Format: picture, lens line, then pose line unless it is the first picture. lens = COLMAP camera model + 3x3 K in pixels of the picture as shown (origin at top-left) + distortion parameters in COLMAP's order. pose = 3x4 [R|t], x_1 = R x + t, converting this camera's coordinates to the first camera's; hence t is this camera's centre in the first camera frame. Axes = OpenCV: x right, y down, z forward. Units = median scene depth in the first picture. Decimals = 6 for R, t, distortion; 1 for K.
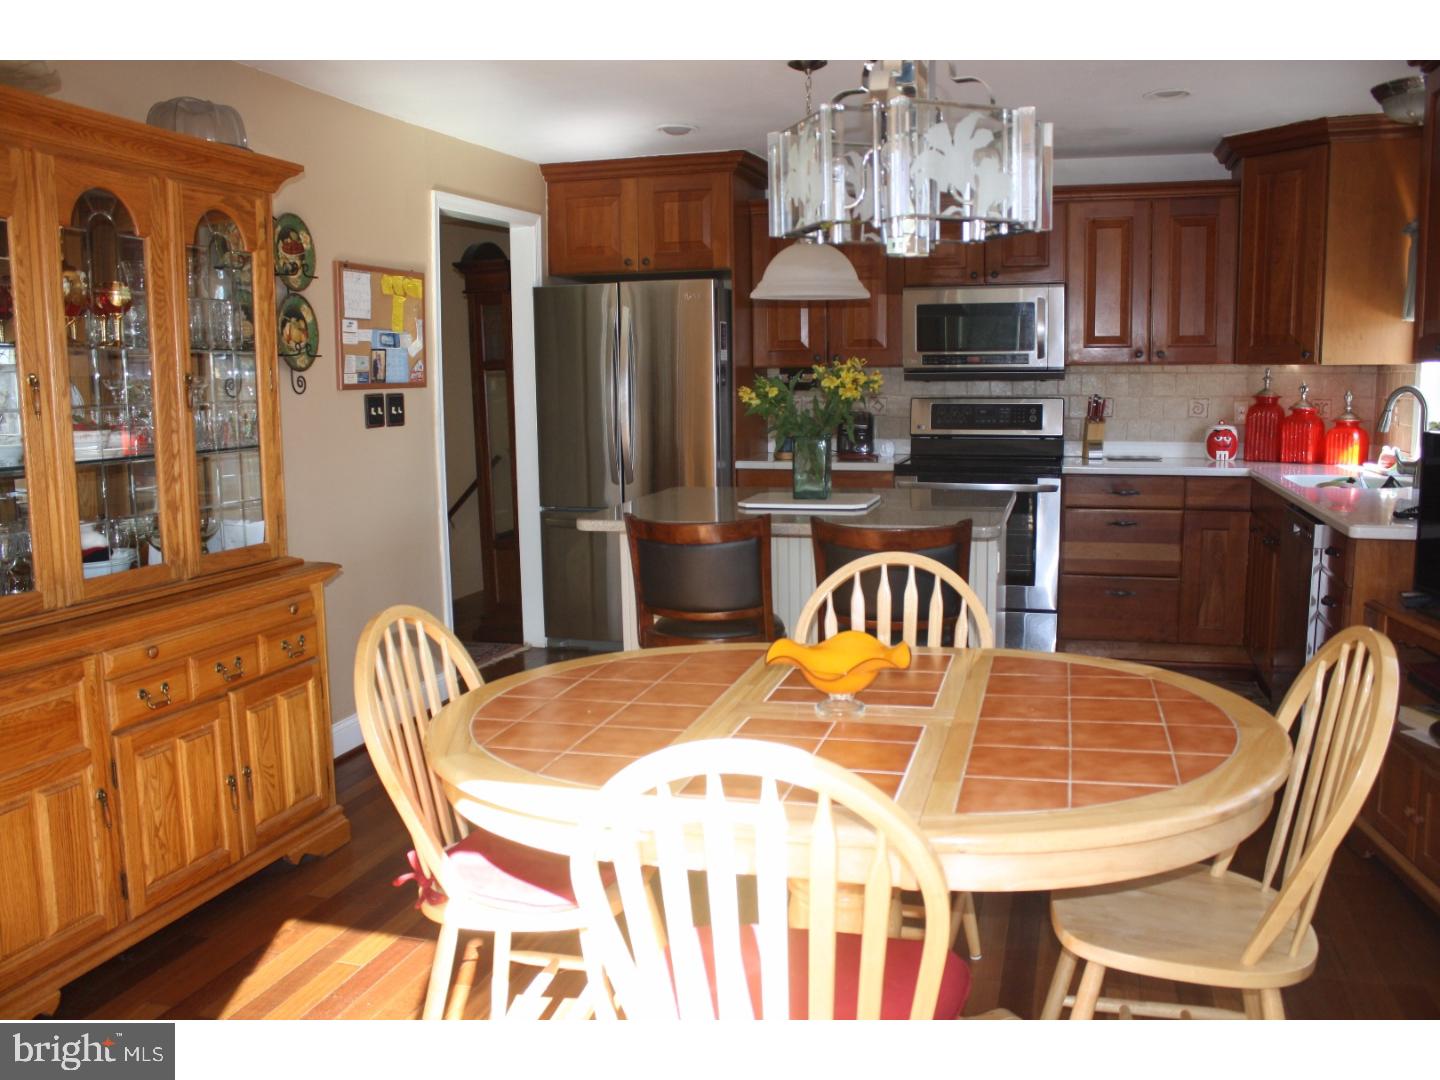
lens RADIAL K [[1206.7, 0, 720.0], [0, 1206.7, 540.0], [0, 0, 1]] dist [-0.217060, 0.226902]
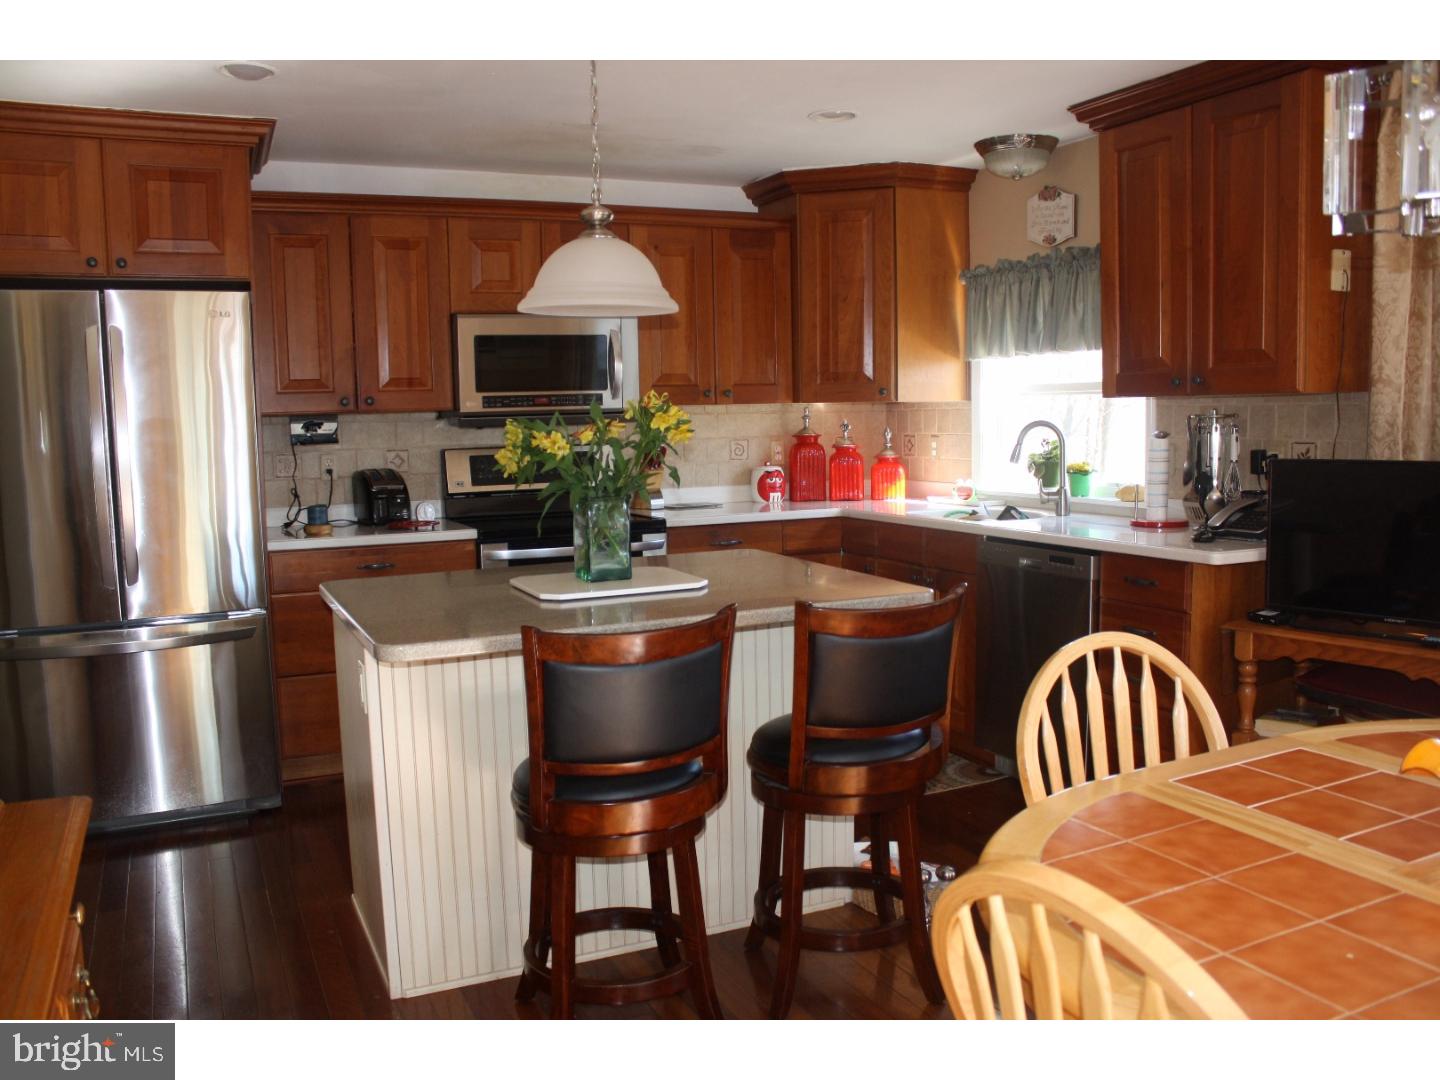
lens RADIAL K [[1206.7, 0, 720.0], [0, 1206.7, 540.0], [0, 0, 1]] dist [-0.217060, 0.226902]
pose [[0.752648, -0.068887, 0.654810, -0.261361], [0.099255, 0.995018, -0.009407, -0.032832], [-0.650899, 0.072073, 0.755735, 0.282044]]
